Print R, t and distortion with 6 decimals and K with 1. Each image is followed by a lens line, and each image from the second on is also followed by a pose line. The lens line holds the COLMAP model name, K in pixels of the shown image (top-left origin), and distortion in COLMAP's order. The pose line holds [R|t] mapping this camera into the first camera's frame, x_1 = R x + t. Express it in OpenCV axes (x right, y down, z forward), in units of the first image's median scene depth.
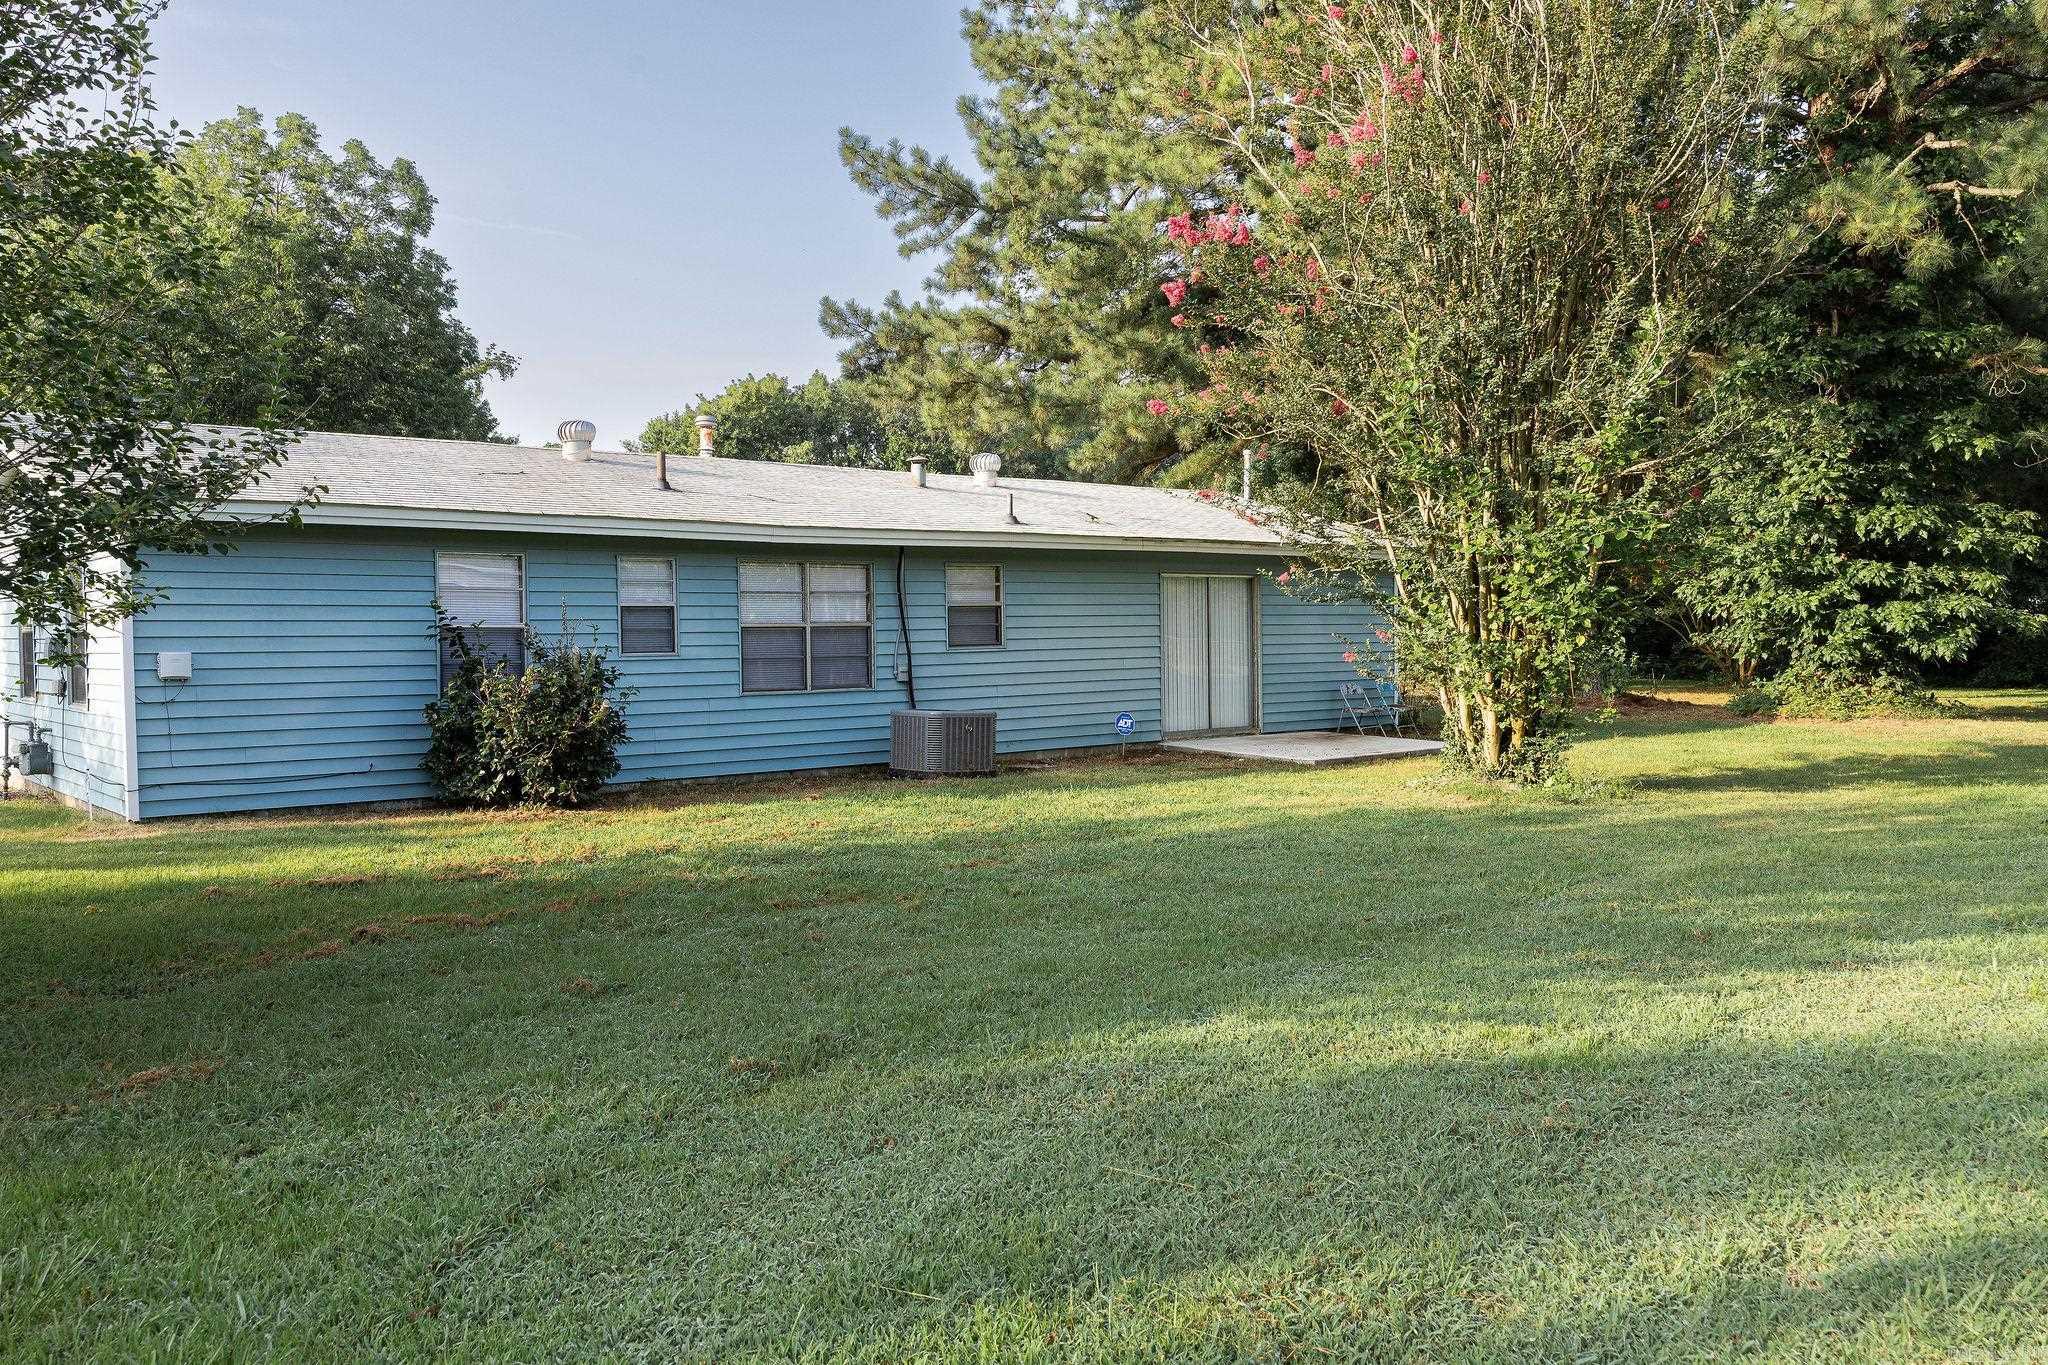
lens RADIAL K [[1617.1, 0, 1024.0], [0, 1617.1, 682.5], [0, 0, 1]] dist [-0.005711, 0.065177]
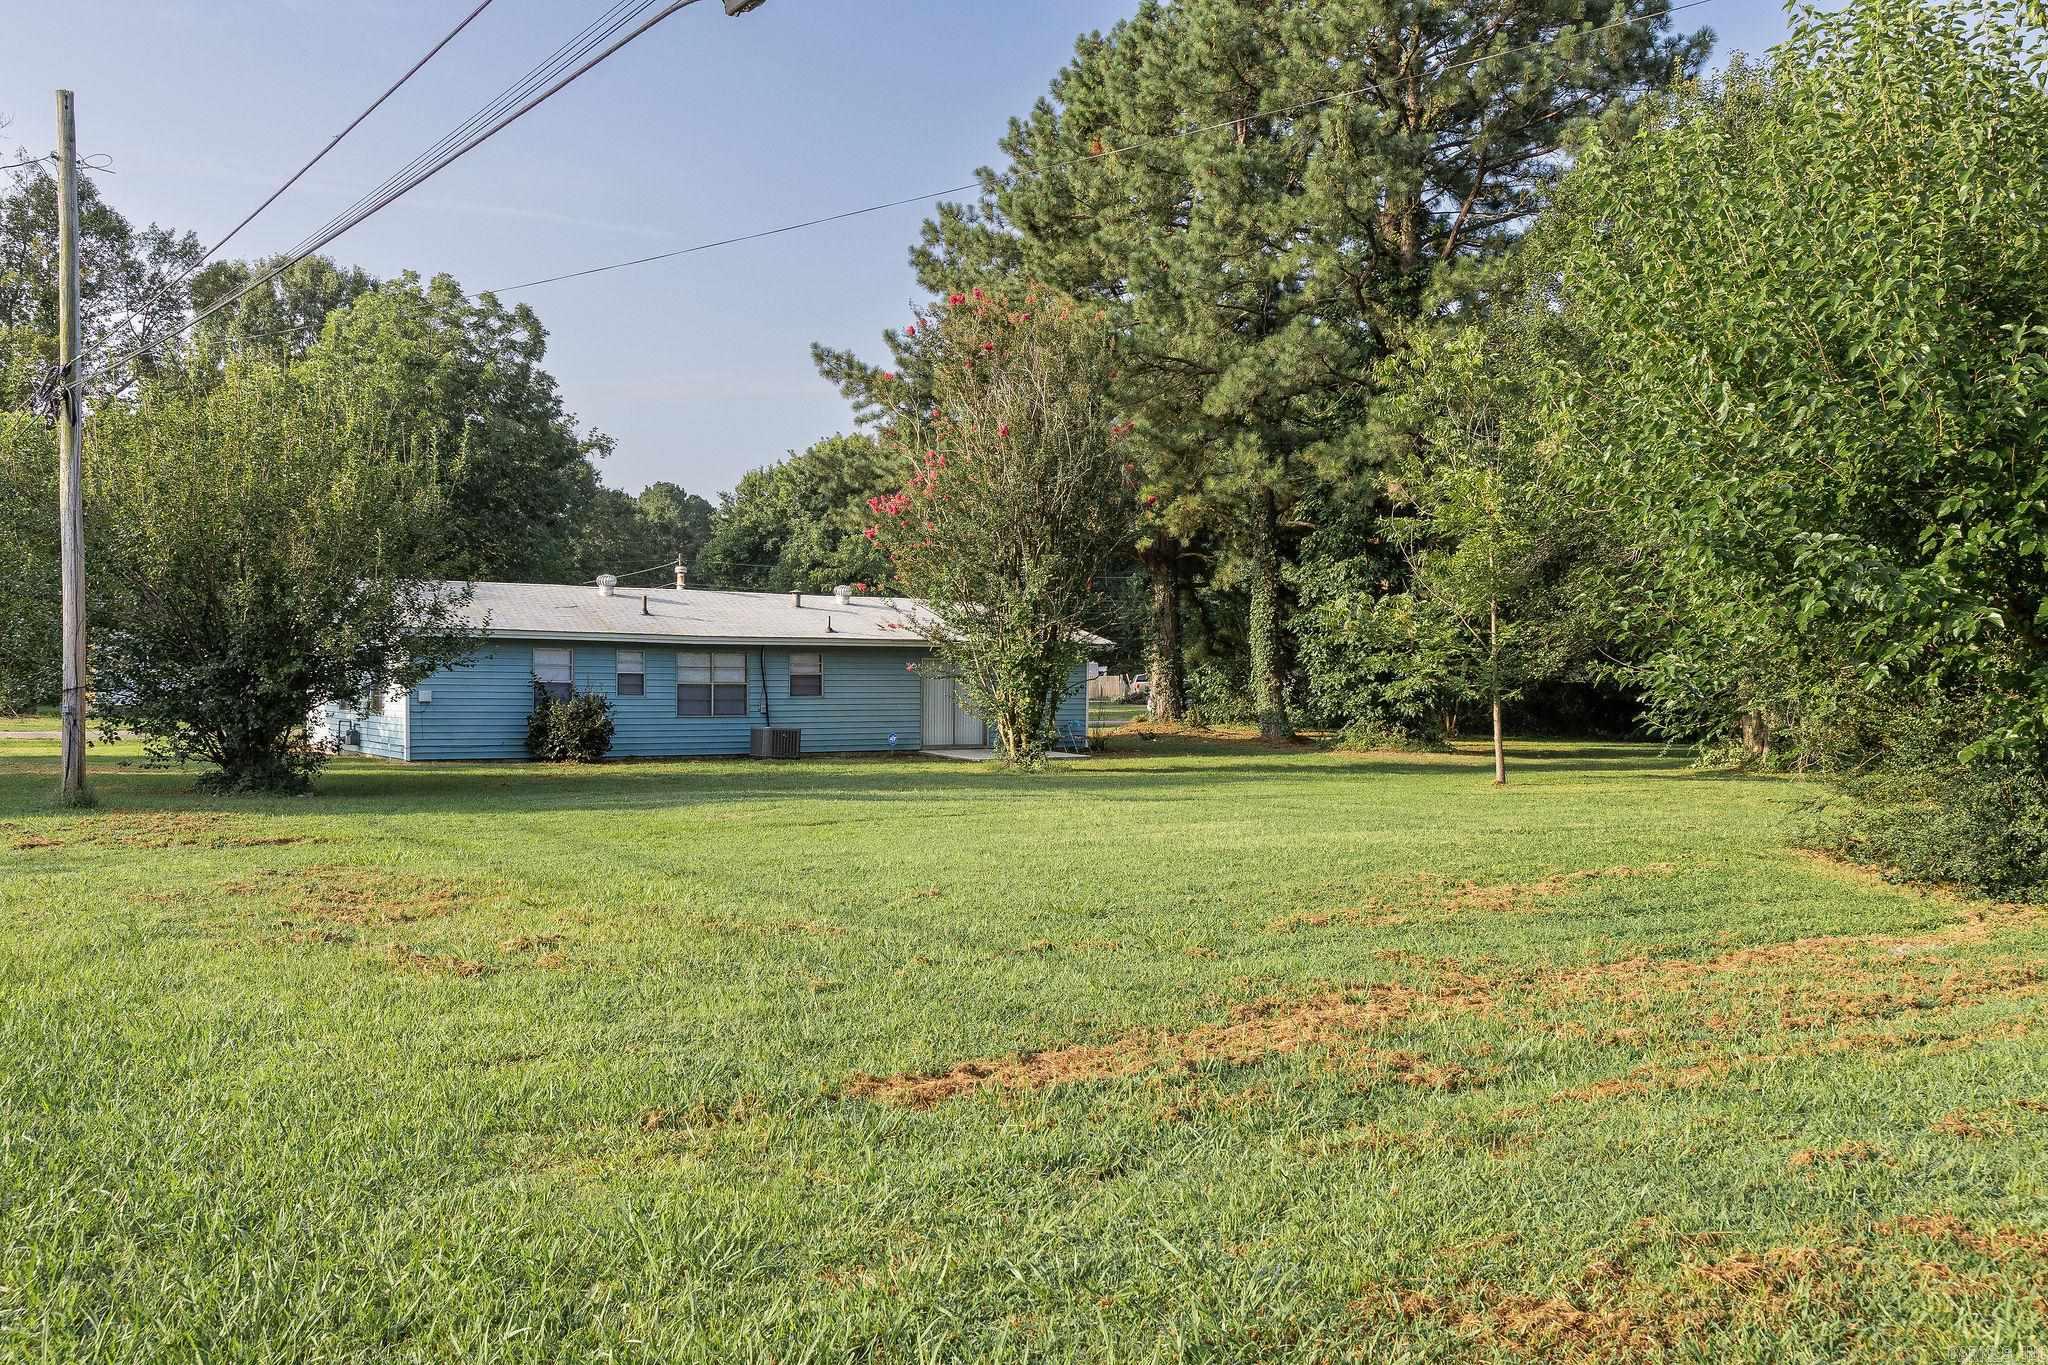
lens RADIAL K [[1750.8, 0, 1027.7], [0, 1750.8, 743.3], [0, 0, 1]] dist [-0.000146, 0.094011]
pose [[0.996492, 0.024952, -0.079885, 0.318745], [-0.024435, 0.999674, 0.007443, 0.009809], [0.080044, -0.005465, 0.996776, -0.842884]]
